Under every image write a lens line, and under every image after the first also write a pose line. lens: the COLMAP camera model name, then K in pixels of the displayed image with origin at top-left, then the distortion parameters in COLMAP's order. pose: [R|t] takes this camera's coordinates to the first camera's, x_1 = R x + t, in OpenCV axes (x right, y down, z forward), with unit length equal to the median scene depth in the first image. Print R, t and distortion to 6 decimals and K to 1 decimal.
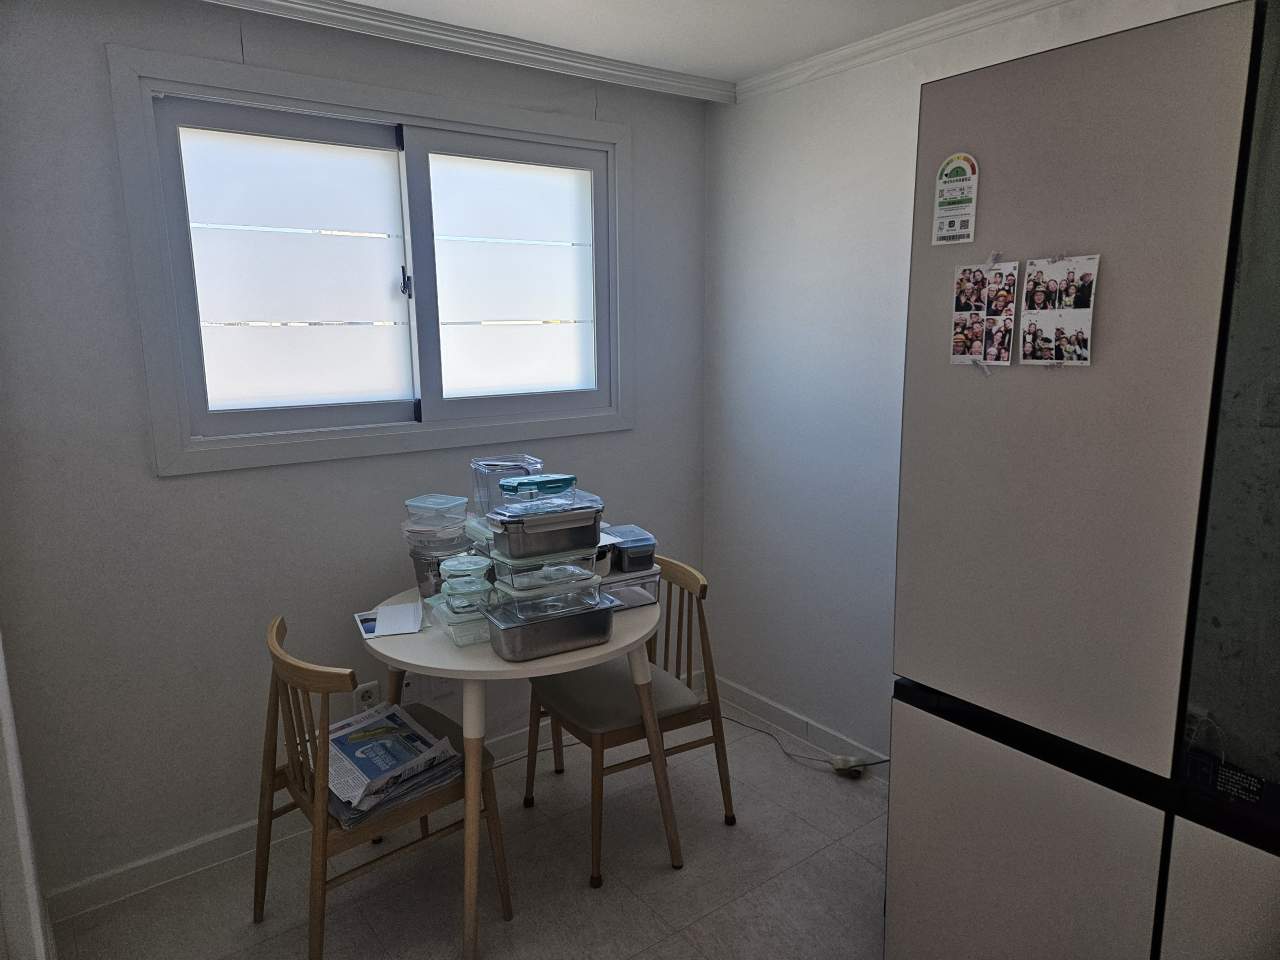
lens RADIAL K [[857.6, 0, 640.0], [0, 857.6, 480.0], [0, 0, 1]] dist [0.111776, -0.001573]
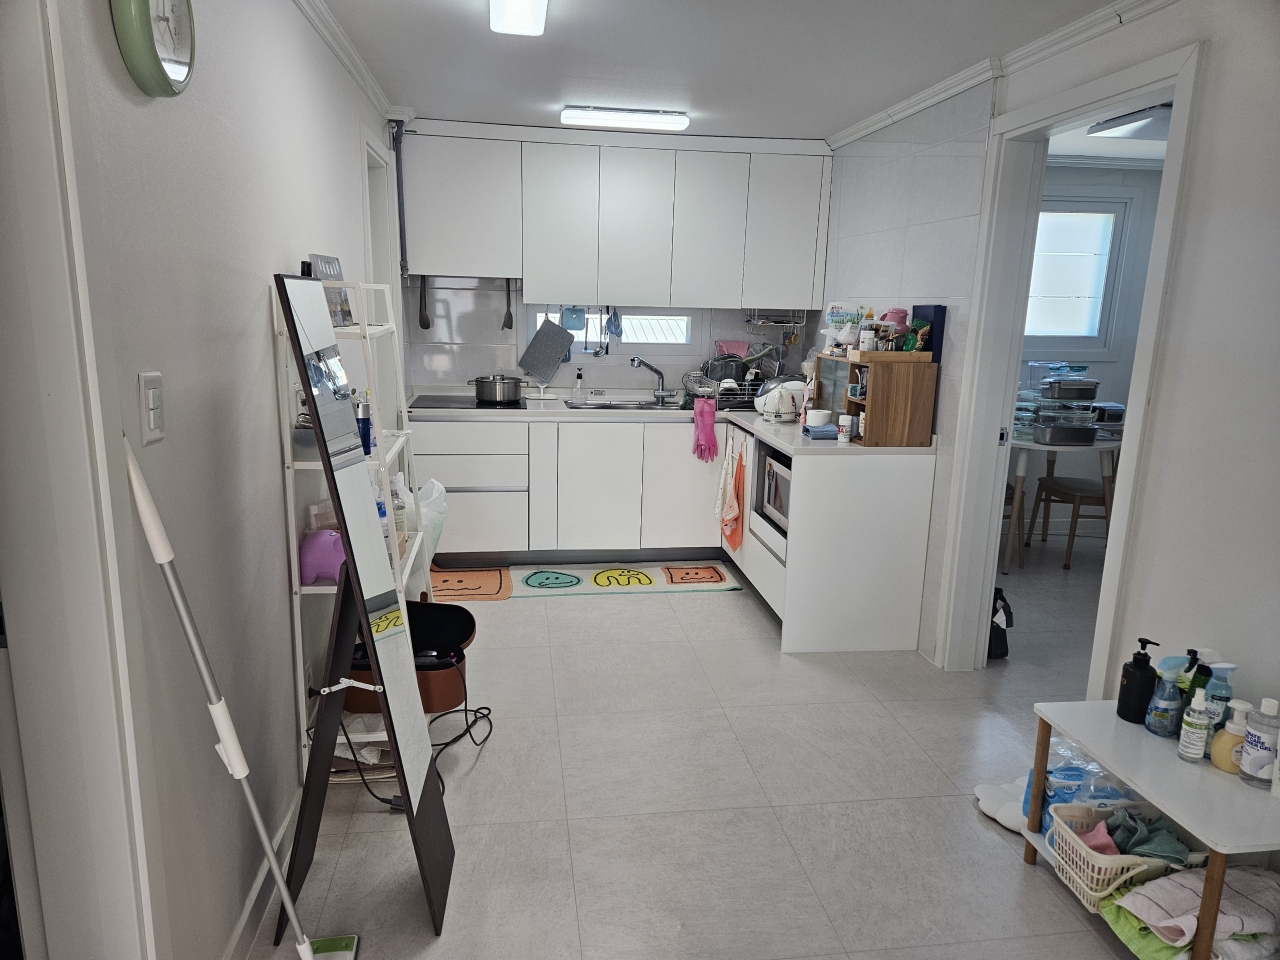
lens RADIAL K [[857.6, 0, 640.0], [0, 857.6, 480.0], [0, 0, 1]] dist [0.111776, -0.001573]
pose [[0.880484, 0.122228, -0.458048, -0.010118], [-0.114106, 0.992427, 0.045484, 0.268560], [0.460138, 0.012218, 0.887763, -1.339295]]
